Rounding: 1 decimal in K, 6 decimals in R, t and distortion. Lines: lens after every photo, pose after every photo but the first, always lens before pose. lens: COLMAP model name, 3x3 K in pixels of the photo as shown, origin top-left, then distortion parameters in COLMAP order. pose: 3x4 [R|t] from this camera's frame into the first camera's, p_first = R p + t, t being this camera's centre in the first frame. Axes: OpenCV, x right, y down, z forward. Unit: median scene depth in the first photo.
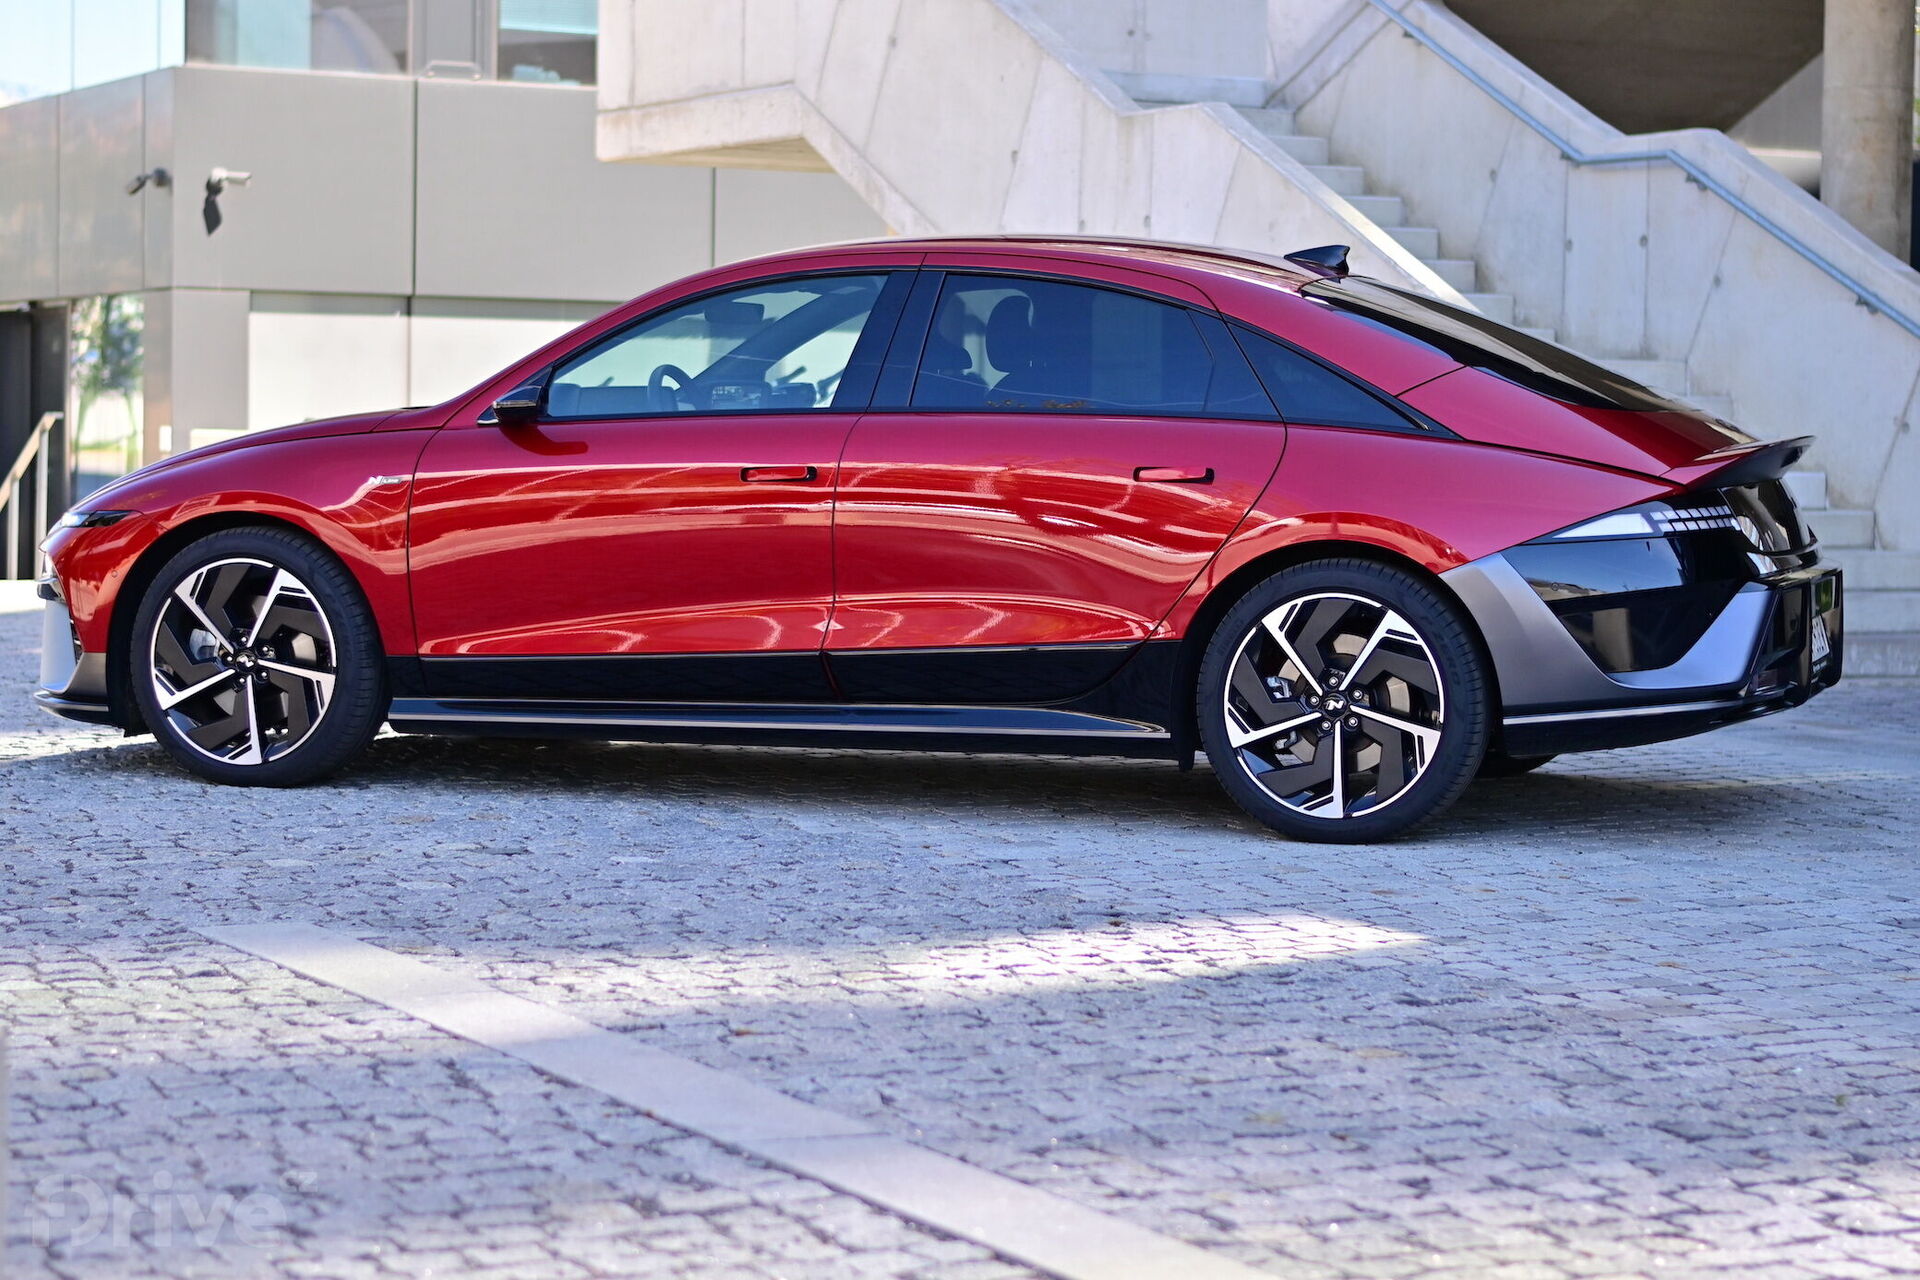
lens RADIAL K [[4254.4, 0, 960.0], [0, 4254.4, 640.0], [0, 0, 1]] dist [-0.021943, 0.177611]
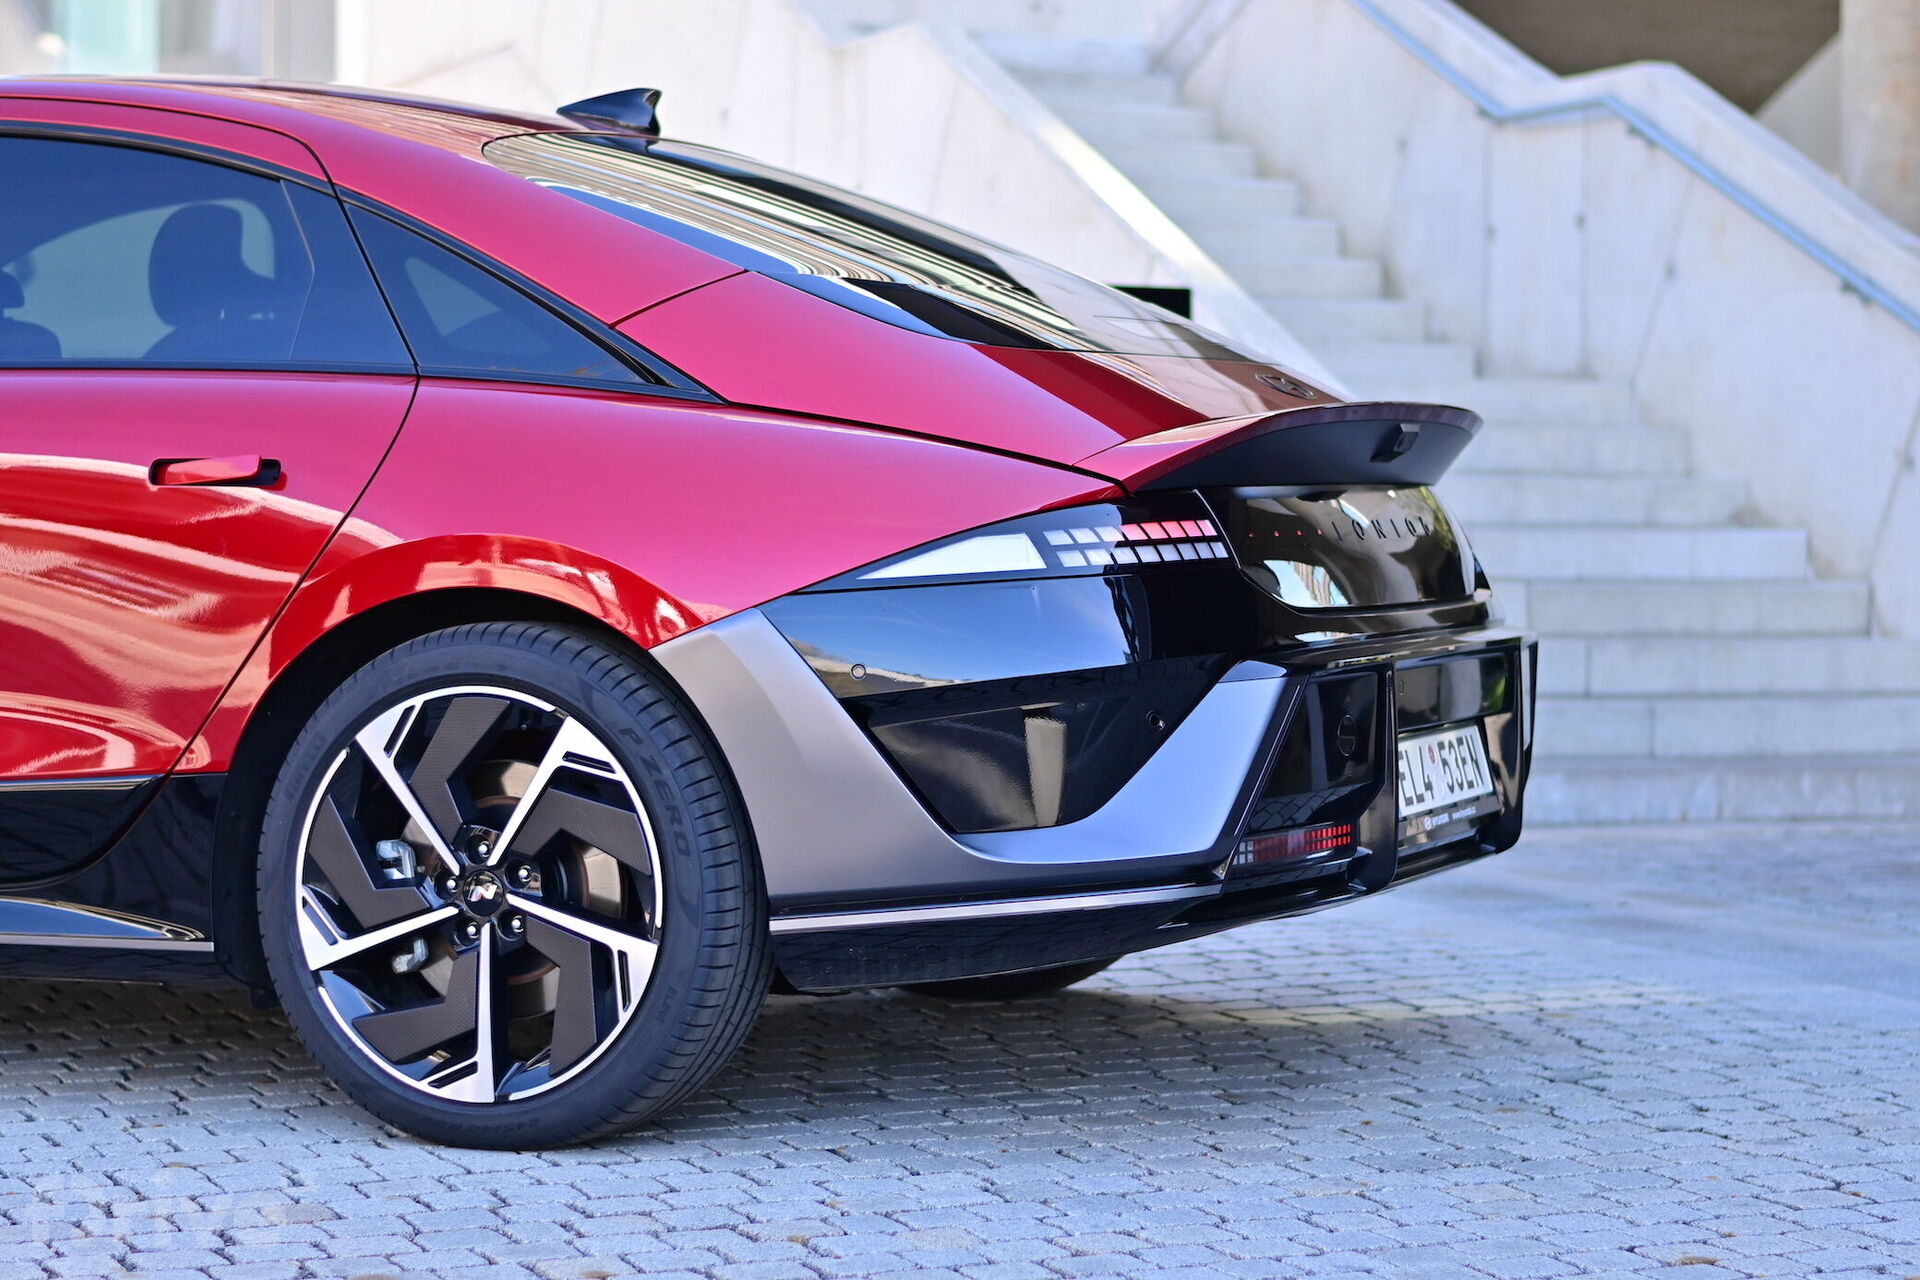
lens RADIAL K [[4254.4, 0, 960.0], [0, 4254.4, 640.0], [0, 0, 1]] dist [-0.021943, 0.177611]
pose [[0.997448, -0.004237, -0.071266, 0.186241], [0.002175, 0.999577, -0.028985, -0.001008], [0.071358, 0.028756, 0.997036, 0.461773]]
